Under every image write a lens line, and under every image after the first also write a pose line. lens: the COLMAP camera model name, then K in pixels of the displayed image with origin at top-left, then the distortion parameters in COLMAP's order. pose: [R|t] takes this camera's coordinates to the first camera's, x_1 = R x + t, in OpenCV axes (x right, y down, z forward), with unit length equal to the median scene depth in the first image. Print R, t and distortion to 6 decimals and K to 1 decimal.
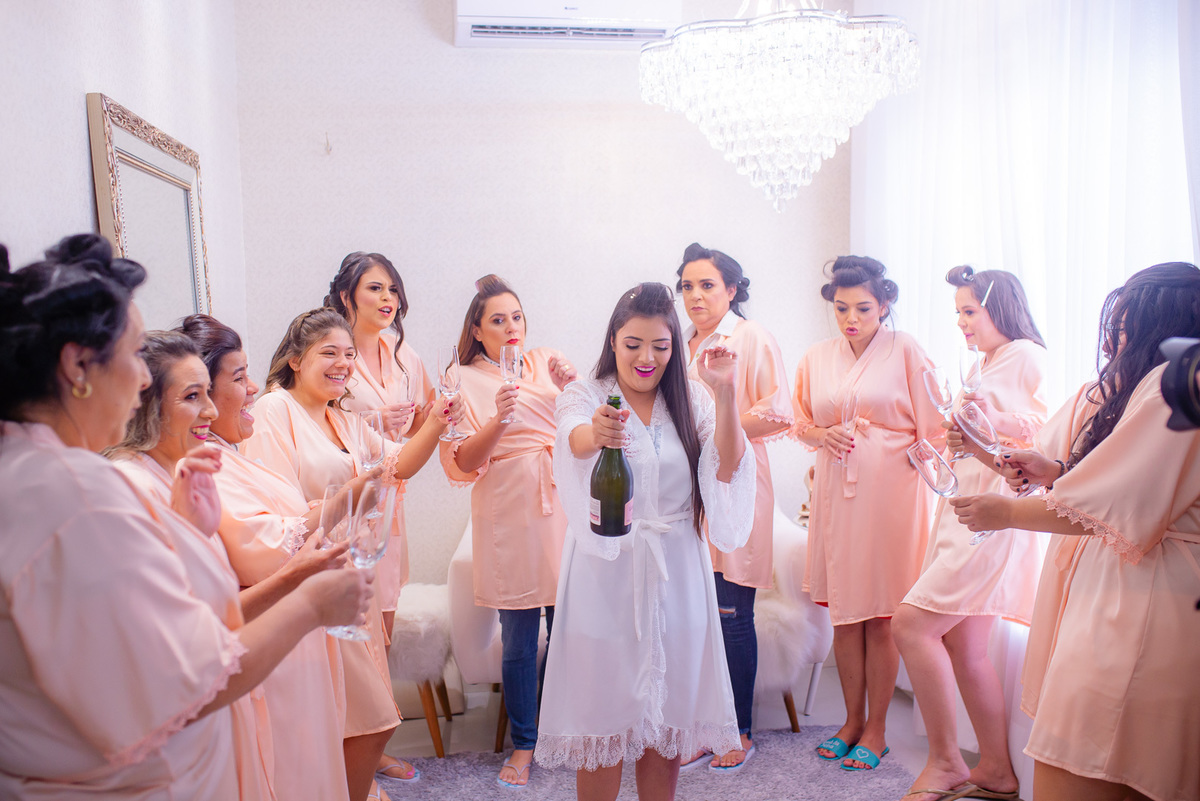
lens RADIAL K [[1166.8, 0, 603.5], [0, 1166.8, 381.5], [0, 0, 1]] dist [-0.006229, 0.000000]
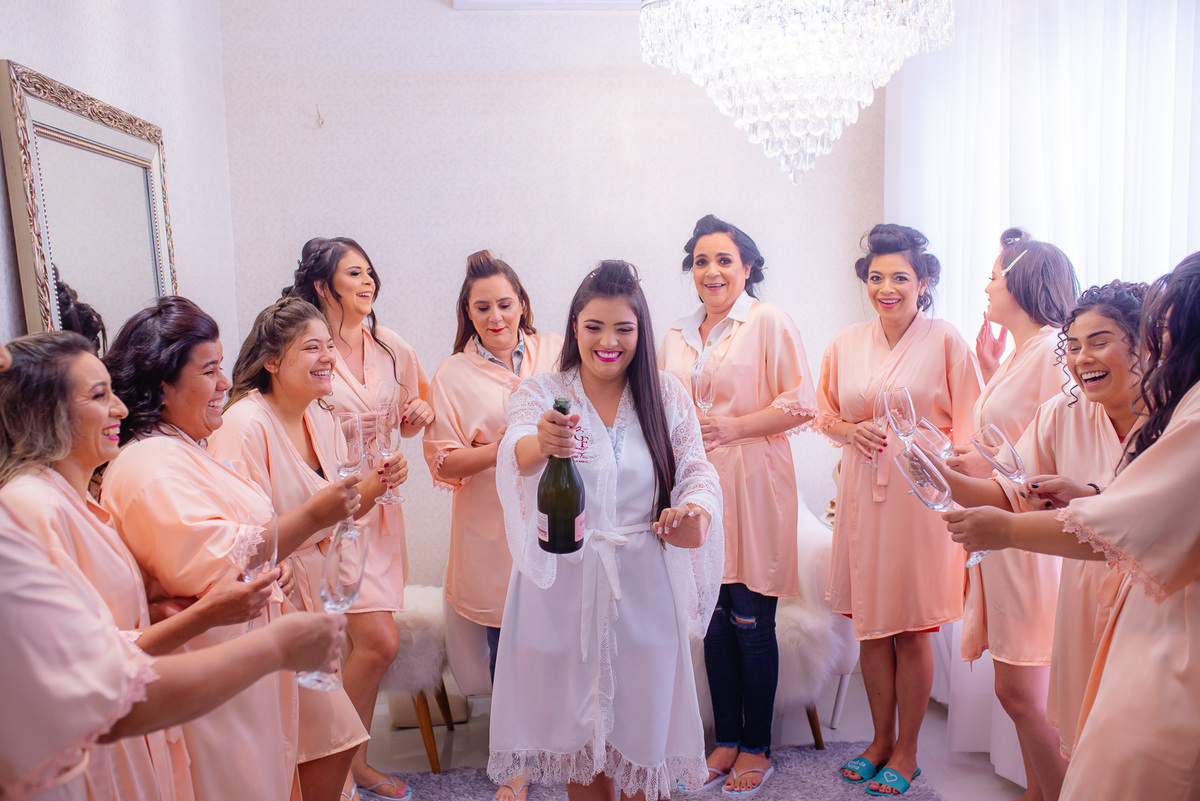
lens RADIAL K [[1166.8, 0, 600.8], [0, 1166.8, 385.9], [0, 0, 1]] dist [-0.006229, 0.000000]
pose [[0.998789, -0.002259, -0.049153, 0.044370], [0.003569, 0.999640, 0.026577, -0.014589], [0.049075, -0.026721, 0.998438, 0.089918]]
